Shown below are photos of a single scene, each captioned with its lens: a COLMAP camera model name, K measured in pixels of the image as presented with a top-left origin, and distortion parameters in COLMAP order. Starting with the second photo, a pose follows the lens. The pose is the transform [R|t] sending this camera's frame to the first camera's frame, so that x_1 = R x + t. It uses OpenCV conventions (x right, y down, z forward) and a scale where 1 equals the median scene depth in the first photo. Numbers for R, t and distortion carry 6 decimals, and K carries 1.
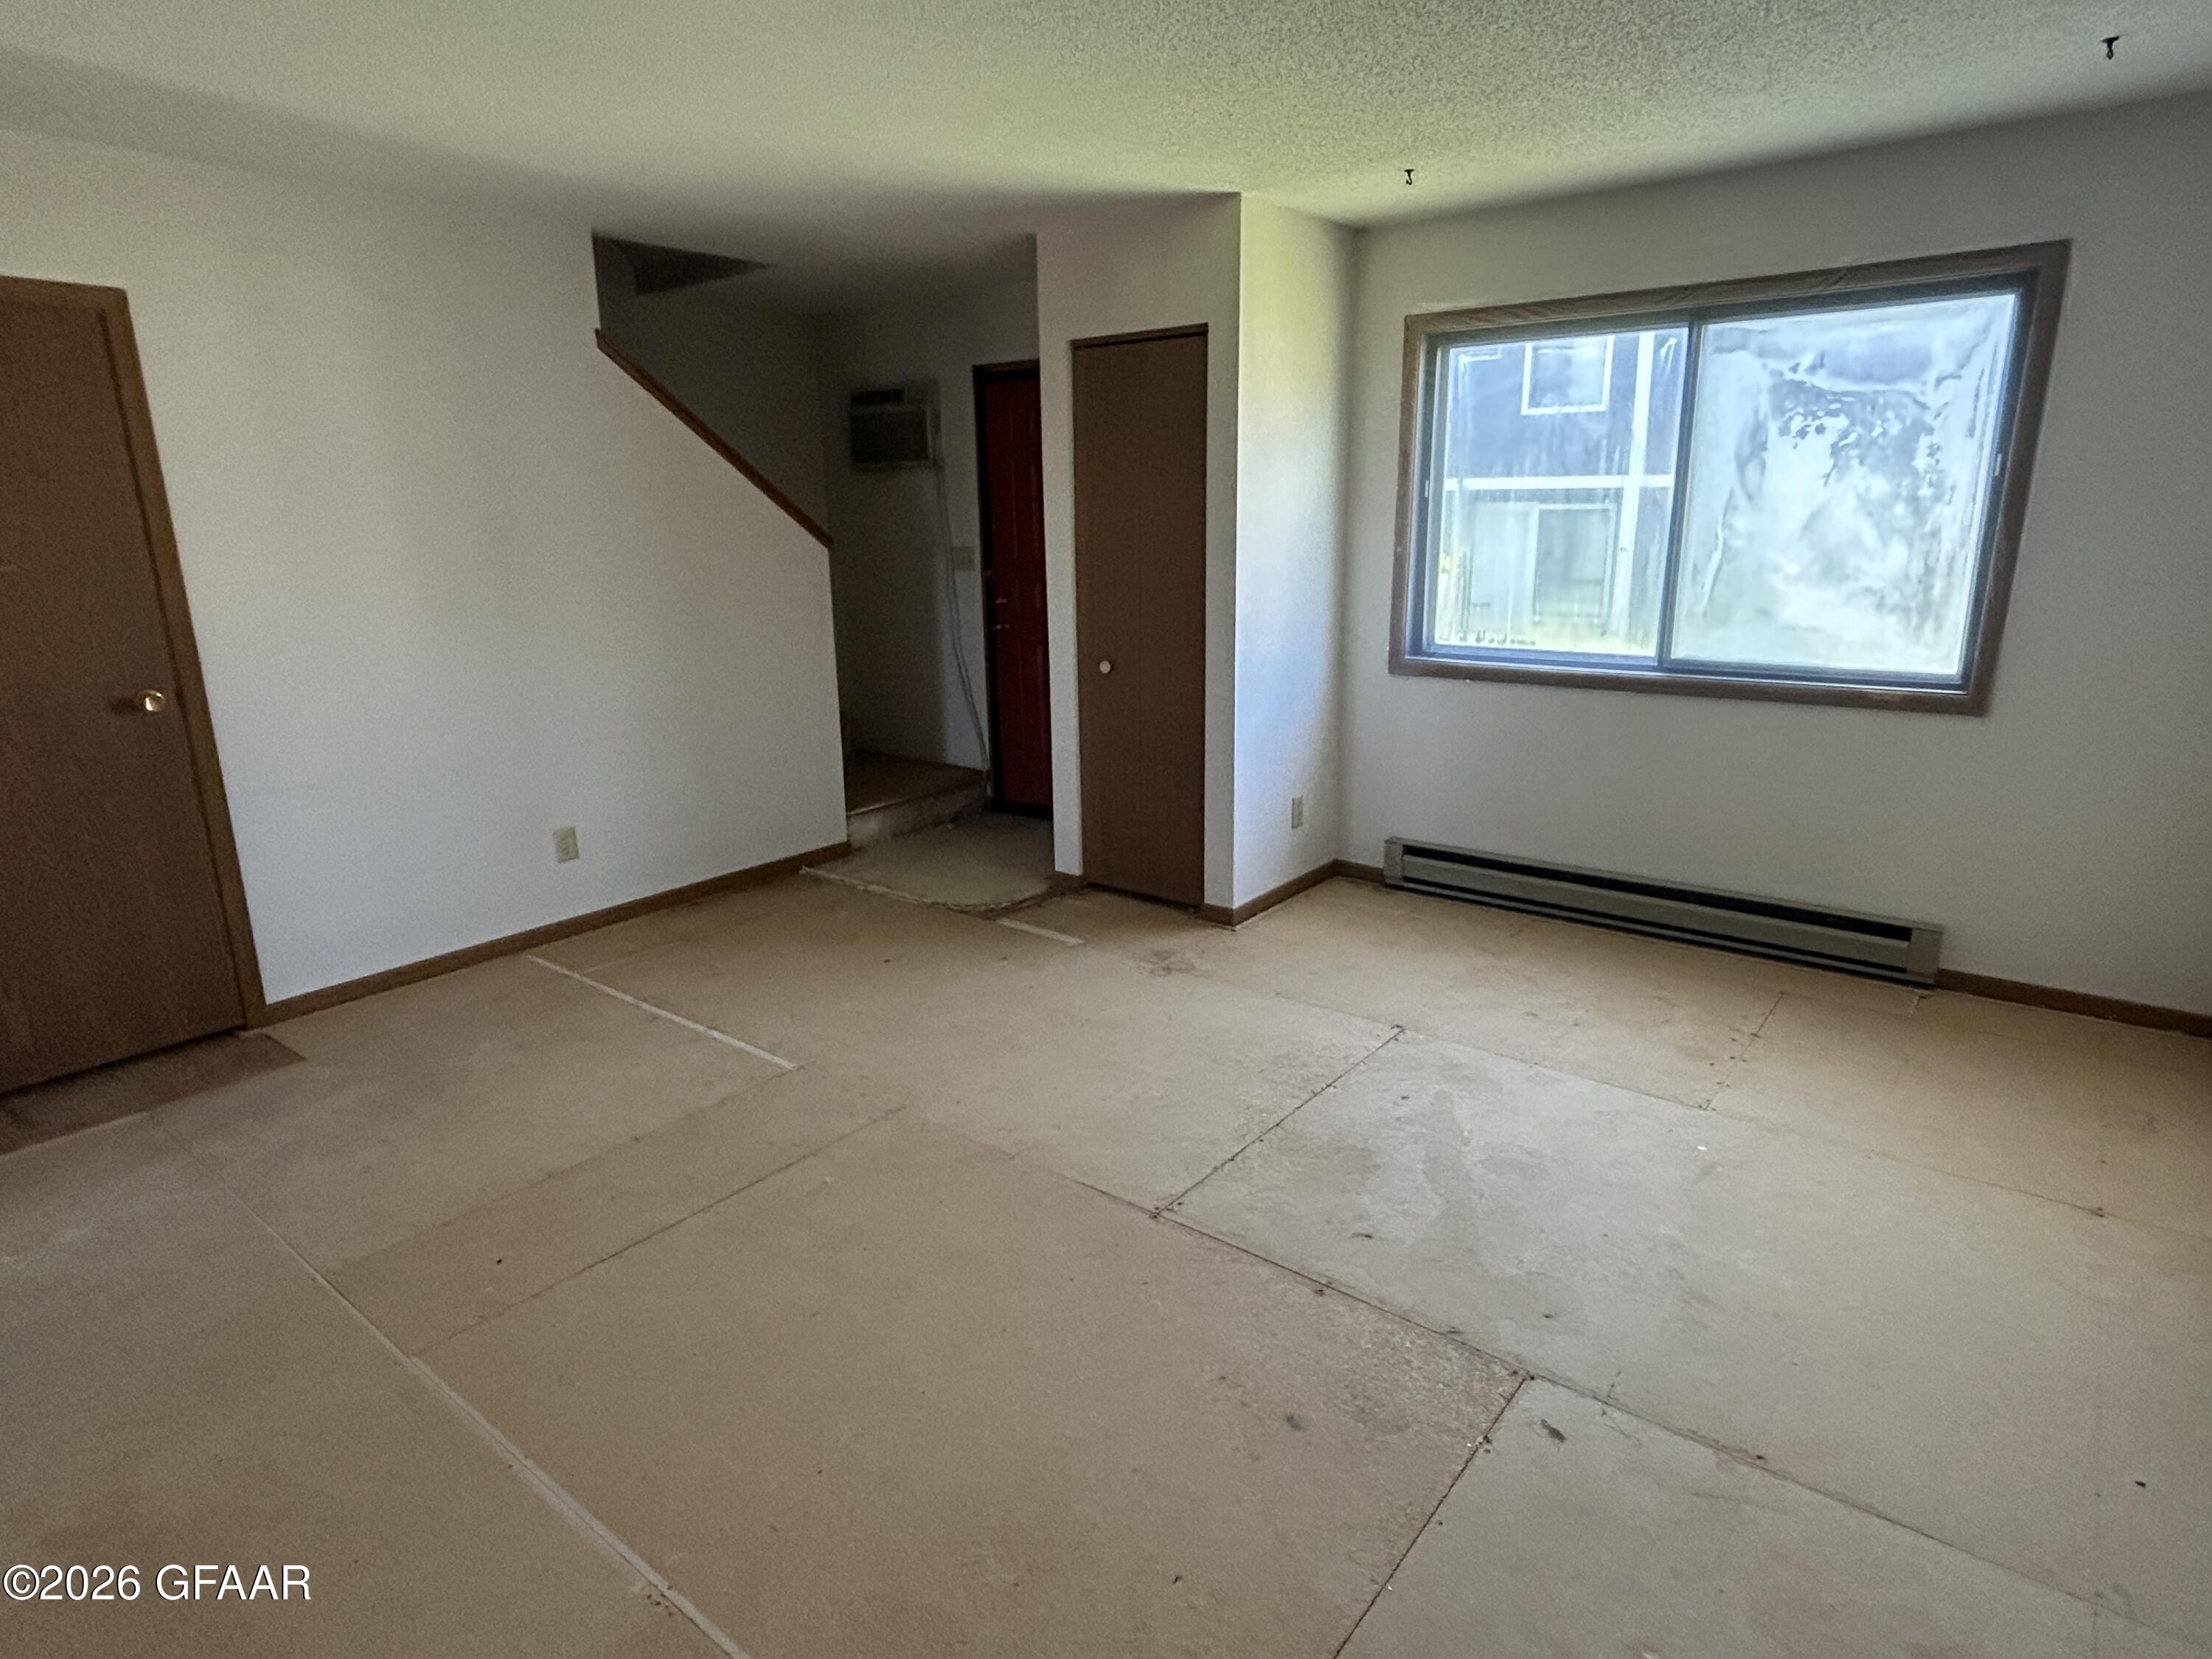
lens RADIAL K [[1234.9, 0, 1103.0], [0, 1234.9, 825.1], [0, 0, 1]] dist [0.001860, -0.000945]
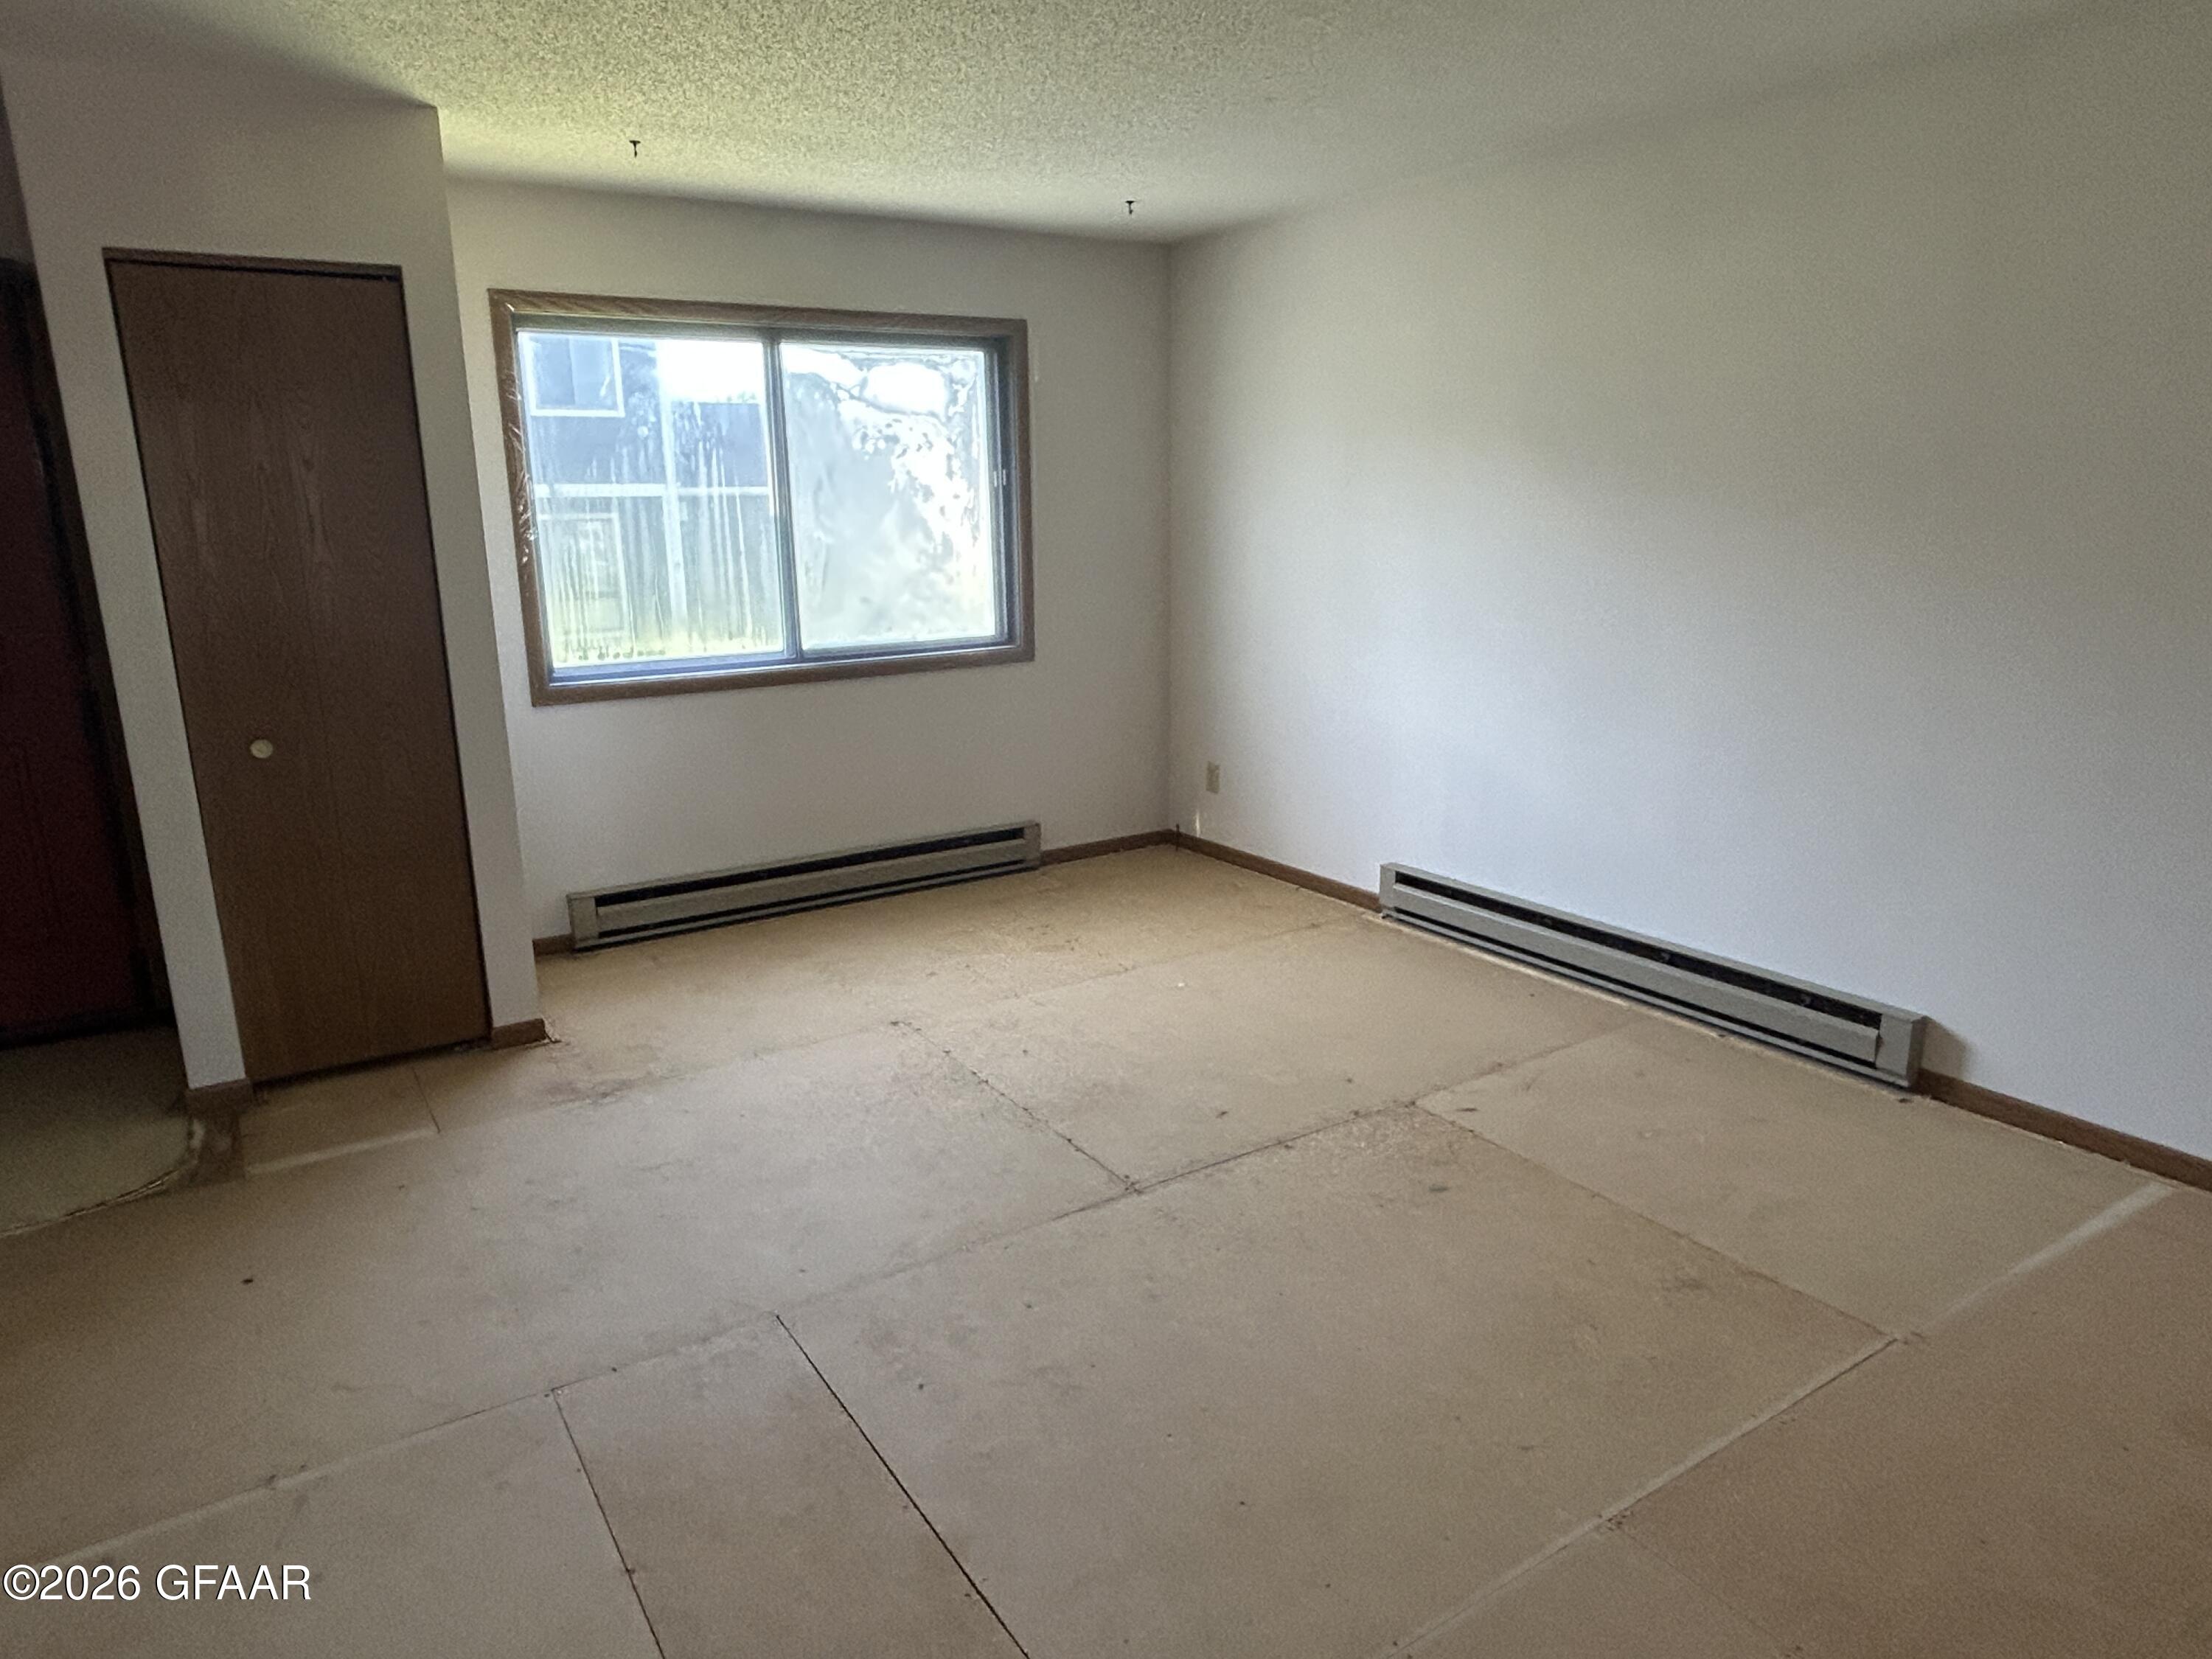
lens RADIAL K [[1362.3, 0, 1099.3], [0, 1362.3, 840.5], [0, 0, 1]] dist [-0.010455, -0.007368]
pose [[0.318470, -0.220128, 0.922020, -0.576742], [0.248956, 0.957942, 0.142714, -0.078301], [-0.914657, 0.184092, 0.359878, 0.356602]]
